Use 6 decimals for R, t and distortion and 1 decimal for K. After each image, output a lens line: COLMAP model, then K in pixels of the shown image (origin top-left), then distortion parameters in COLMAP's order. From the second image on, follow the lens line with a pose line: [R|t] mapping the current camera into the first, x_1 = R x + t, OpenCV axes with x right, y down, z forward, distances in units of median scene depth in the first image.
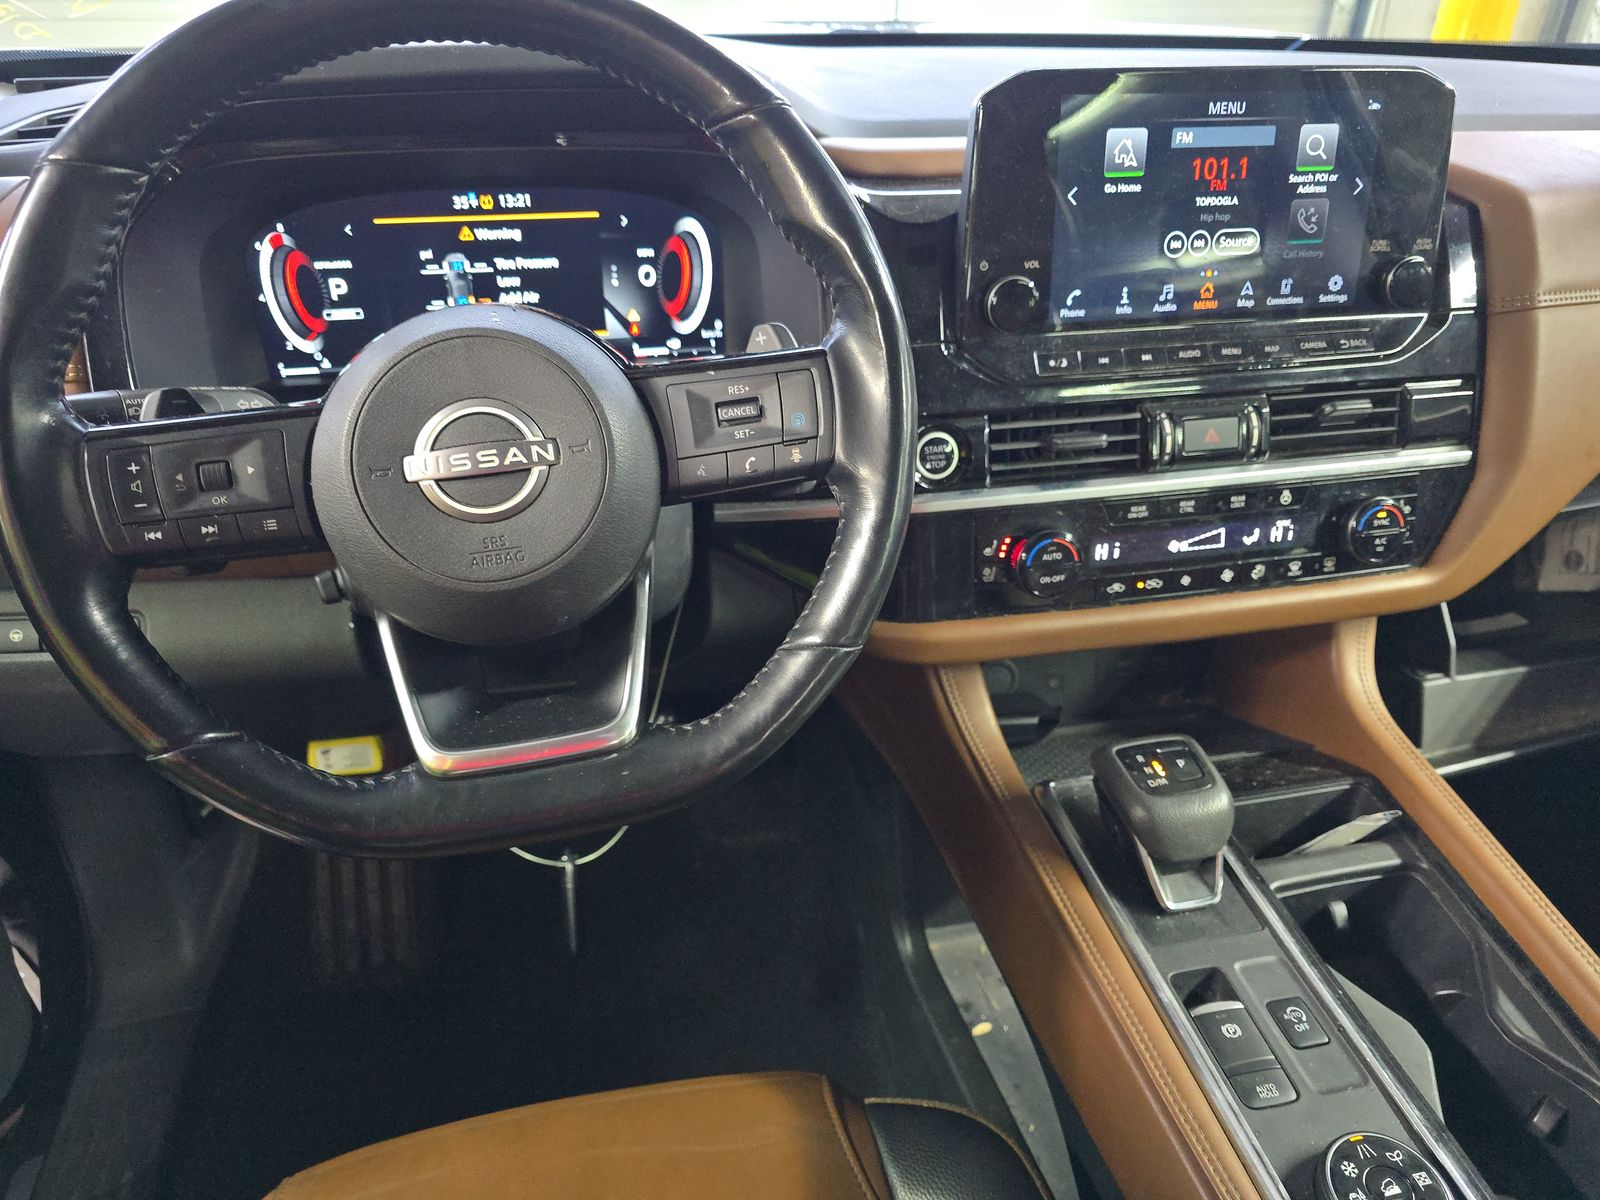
lens RADIAL K [[1073.3, 0, 795.9], [0, 1073.3, 596.2], [0, 0, 1]] dist [0.035301, -0.030265]
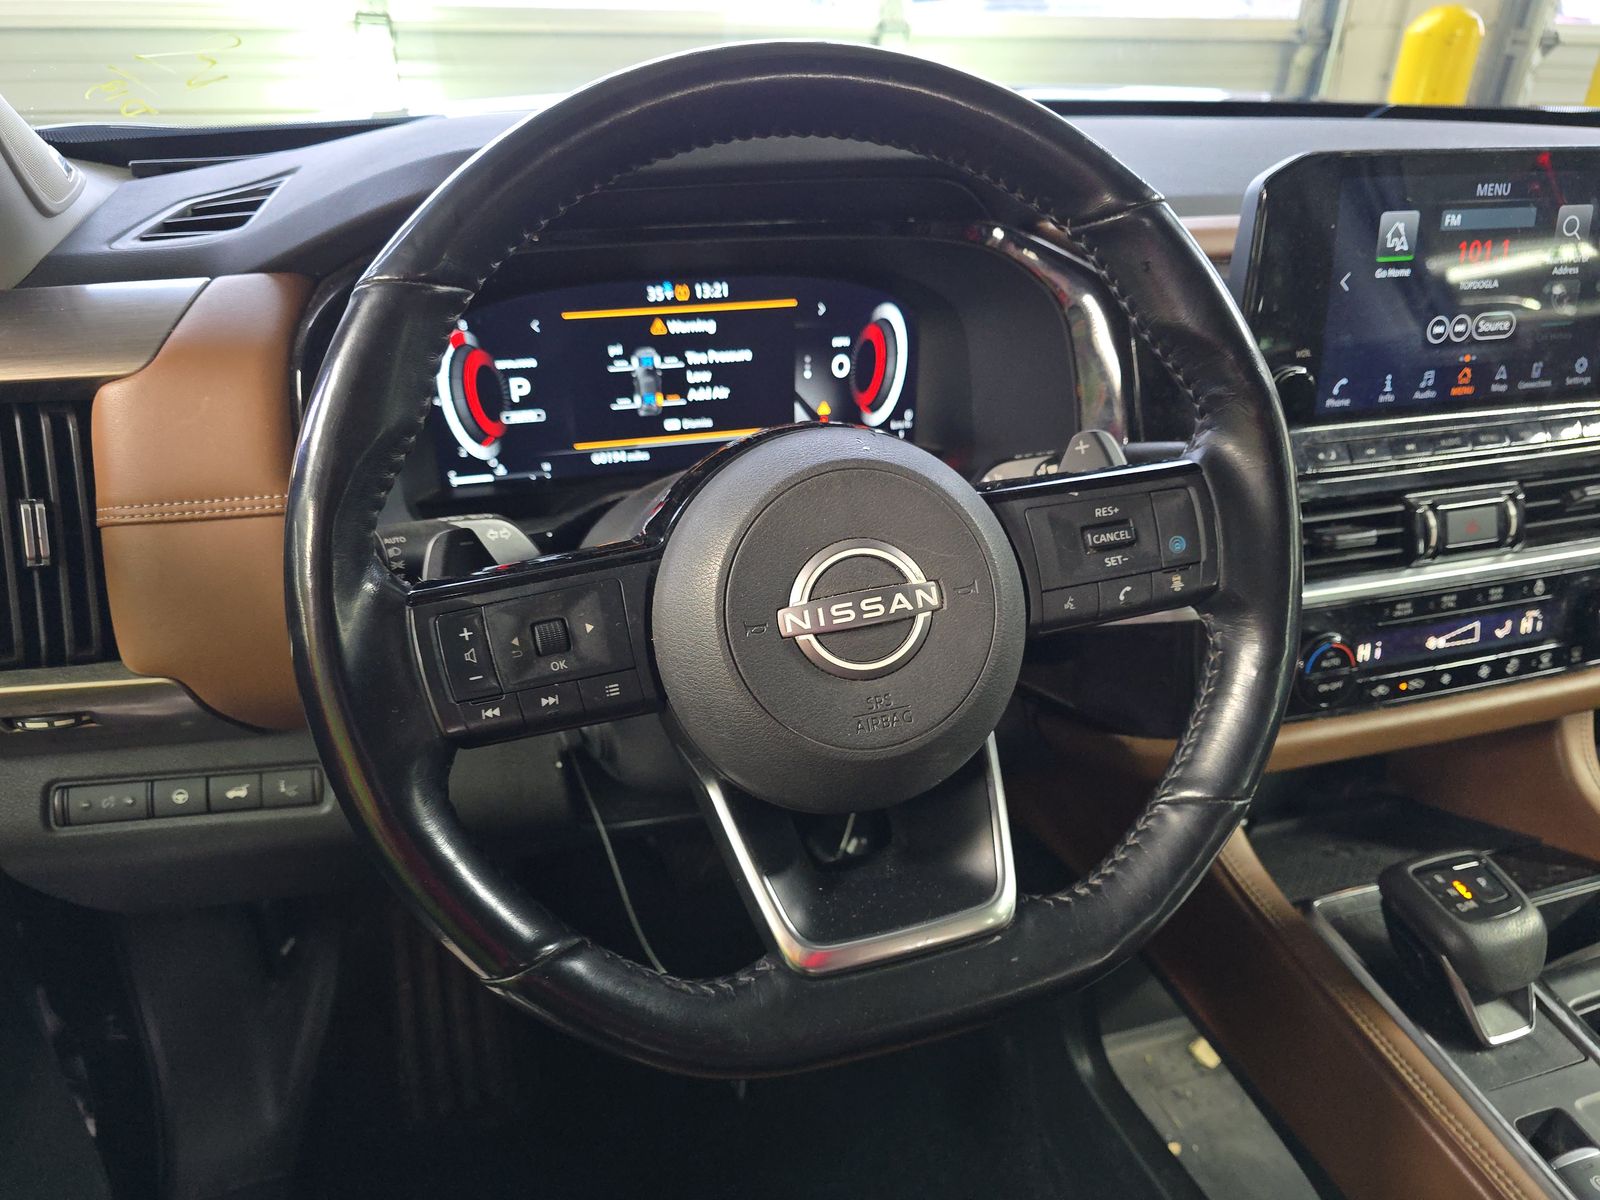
lens RADIAL K [[1073.3, 0, 787.5], [0, 1073.3, 598.9], [0, 0, 1]] dist [0.035301, -0.030265]
pose [[0.997091, -0.032255, 0.069059, -0.284519], [0.034825, 0.998733, -0.036335, -0.072397], [-0.067800, 0.038635, 0.996951, 0.095942]]
